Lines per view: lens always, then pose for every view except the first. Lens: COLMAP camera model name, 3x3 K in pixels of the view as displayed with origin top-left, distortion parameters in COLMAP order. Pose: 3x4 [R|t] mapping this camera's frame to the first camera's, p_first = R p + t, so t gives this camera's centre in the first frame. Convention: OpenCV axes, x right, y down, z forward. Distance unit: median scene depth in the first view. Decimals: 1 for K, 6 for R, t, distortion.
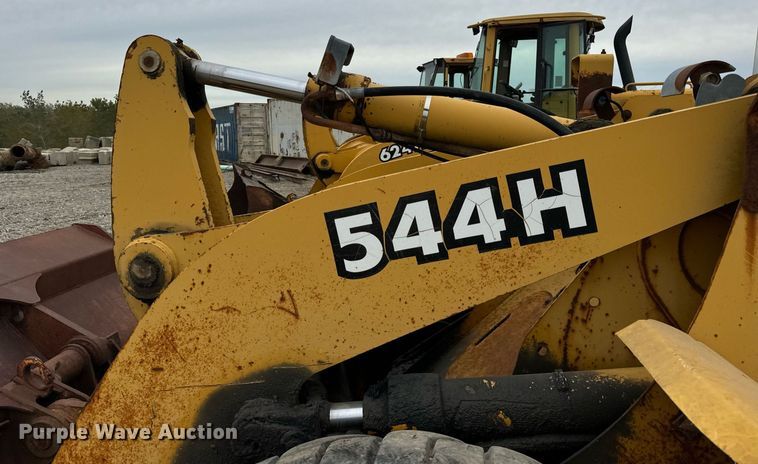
lens RADIAL K [[536.3, 0, 380.4], [0, 536.3, 181.3], [0, 0, 1]] dist [0.082013, -0.125458]
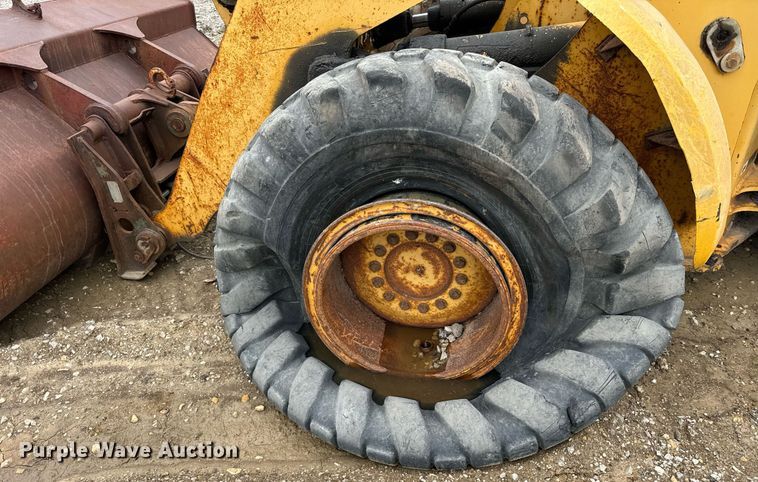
lens RADIAL K [[532.8, 0, 378.9], [0, 532.8, 295.7], [0, 0, 1]] dist [-0.003187, -0.003897]
pose [[0.995292, 0.022782, -0.094203, 0.079839], [0.028586, 0.859734, 0.509941, 0.226151], [0.092607, -0.510233, 0.855036, -0.576215]]
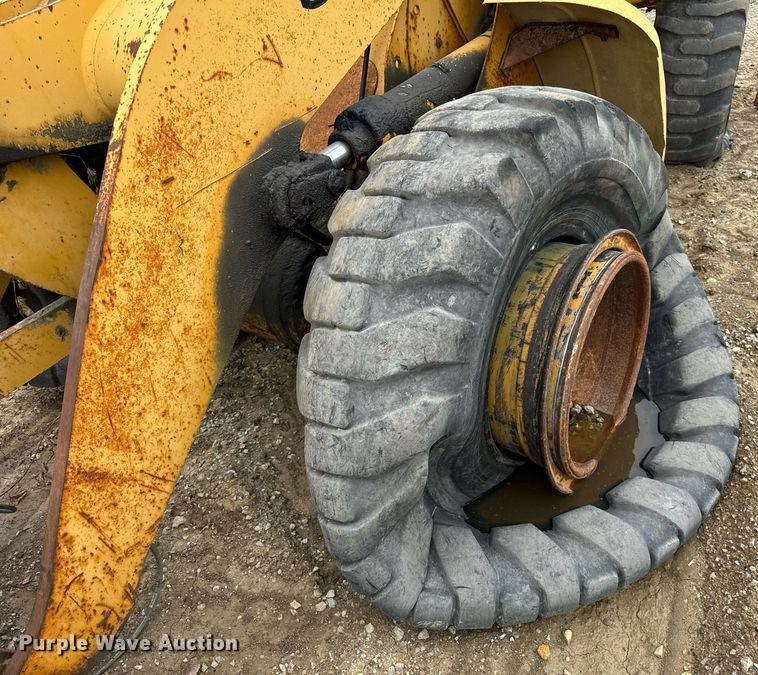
lens RADIAL K [[641.1, 0, 446.2], [0, 641.1, 335.2], [0, 0, 1]] dist [0.010785, -0.013548]
pose [[0.454542, -0.513680, 0.727685, -1.044102], [0.165387, 0.851423, 0.497720, 0.142492], [-0.875237, -0.105885, 0.471963, 0.185401]]
